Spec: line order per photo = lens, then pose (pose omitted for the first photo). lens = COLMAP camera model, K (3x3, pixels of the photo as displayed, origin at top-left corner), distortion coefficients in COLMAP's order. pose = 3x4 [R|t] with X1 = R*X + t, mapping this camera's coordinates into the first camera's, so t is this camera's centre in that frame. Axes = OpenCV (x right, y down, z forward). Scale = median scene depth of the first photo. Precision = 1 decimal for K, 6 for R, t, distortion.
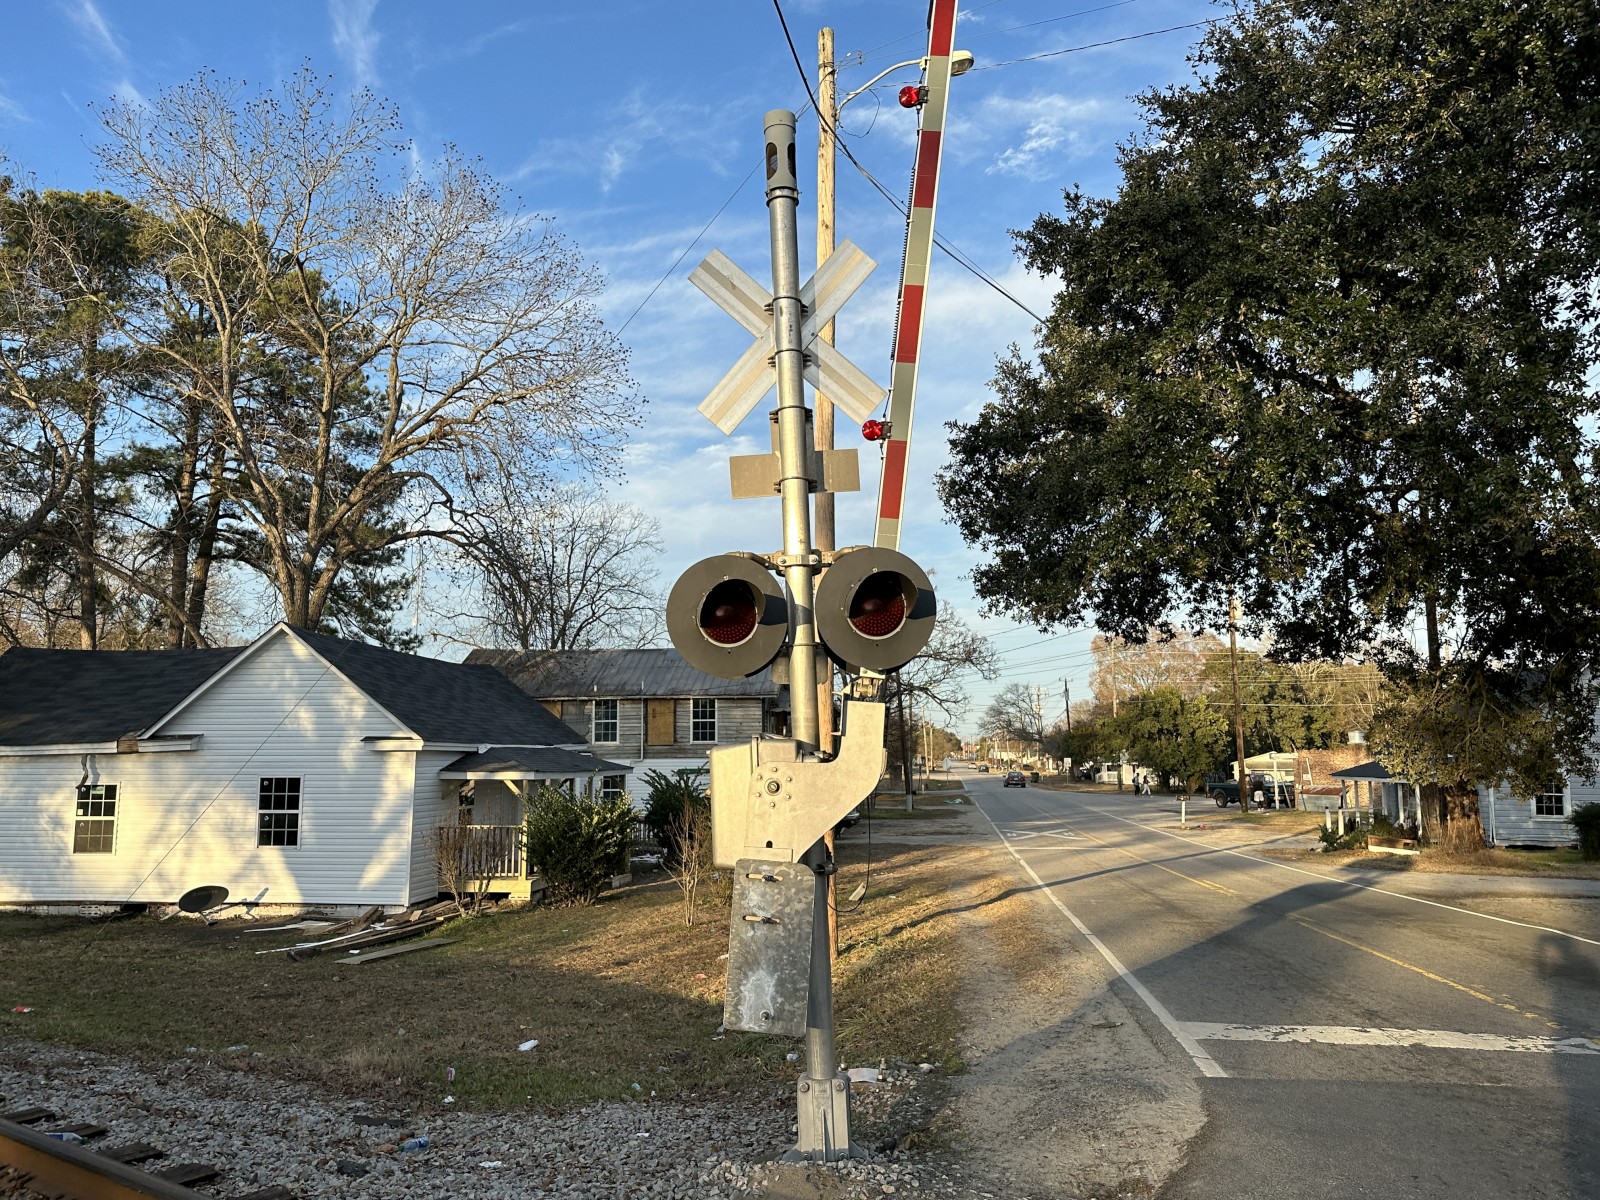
lens RADIAL K [[1205.3, 0, 806.6], [0, 1205.3, 630.9], [0, 0, 1]] dist [0.013837, -0.026947]
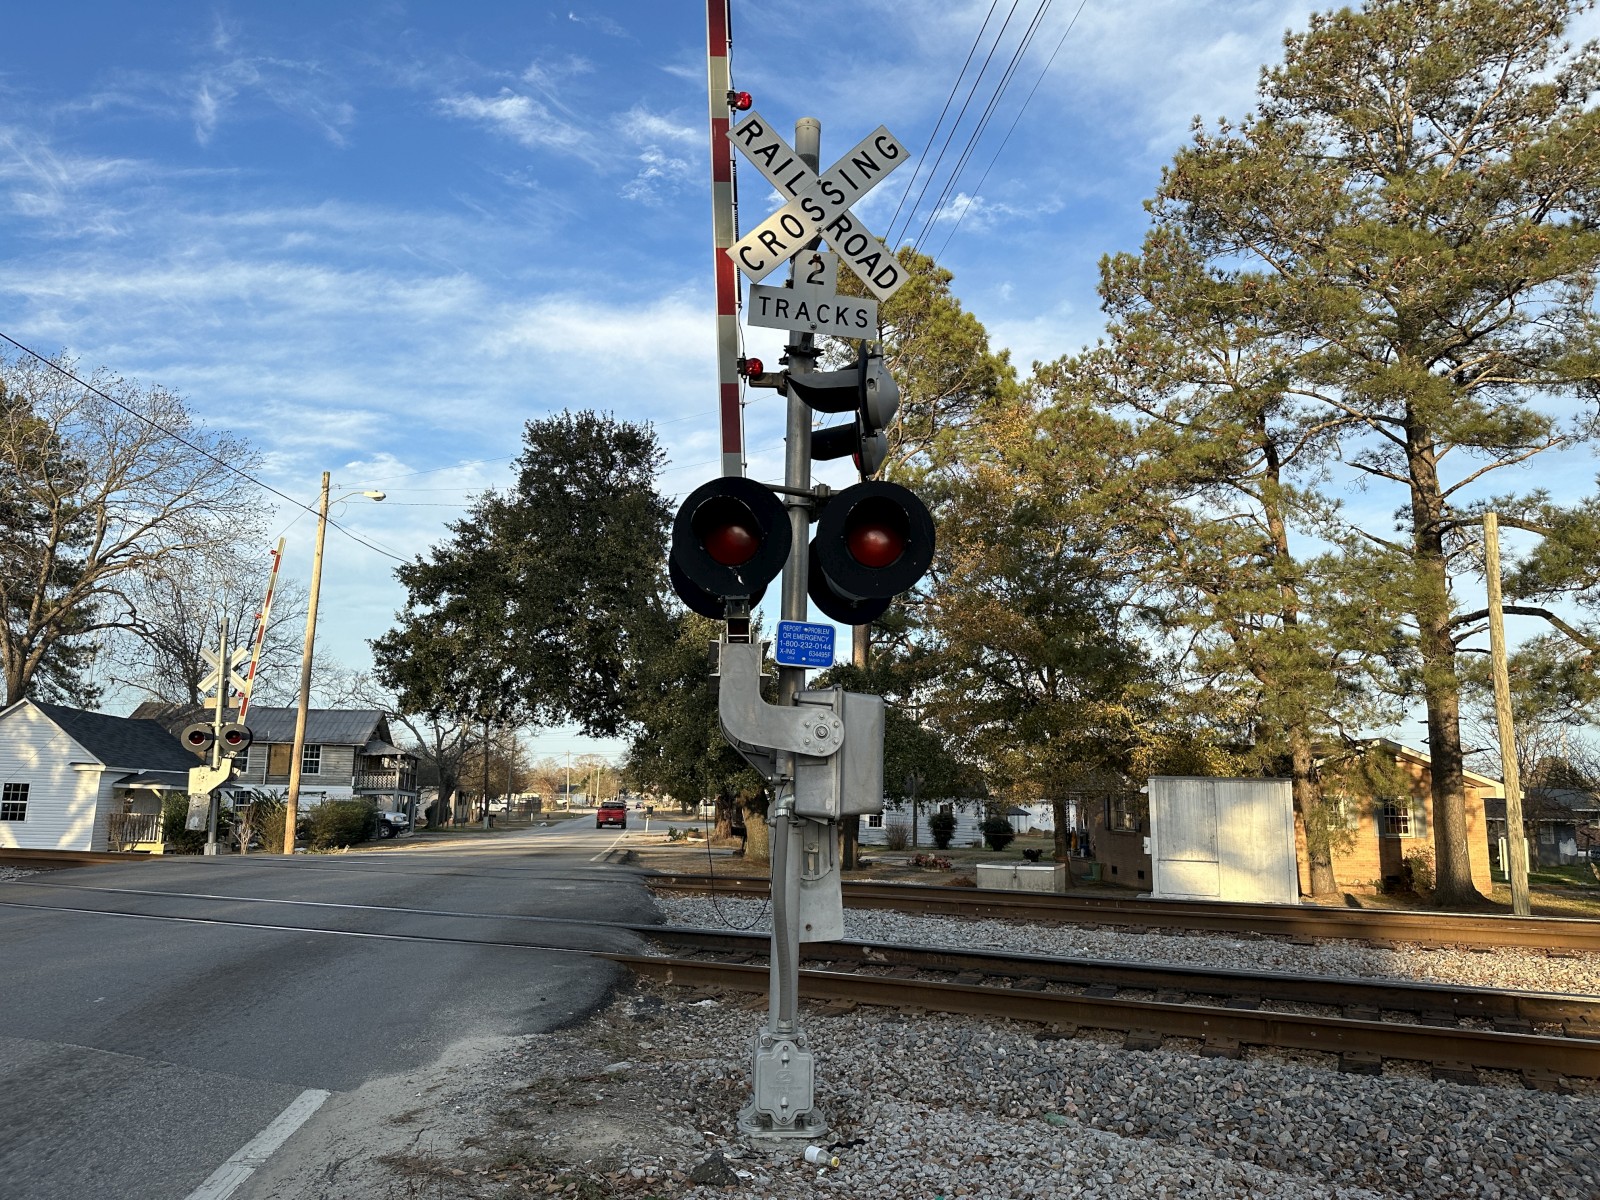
lens RADIAL K [[1135.1, 0, 814.8], [0, 1135.1, 598.2], [0, 0, 1]] dist [0.030764, -0.028942]
pose [[0.966531, 0.066150, 0.247874, 0.269371], [-0.049041, 0.996009, -0.074579, -0.083270], [-0.251818, 0.059927, 0.965917, -0.940920]]
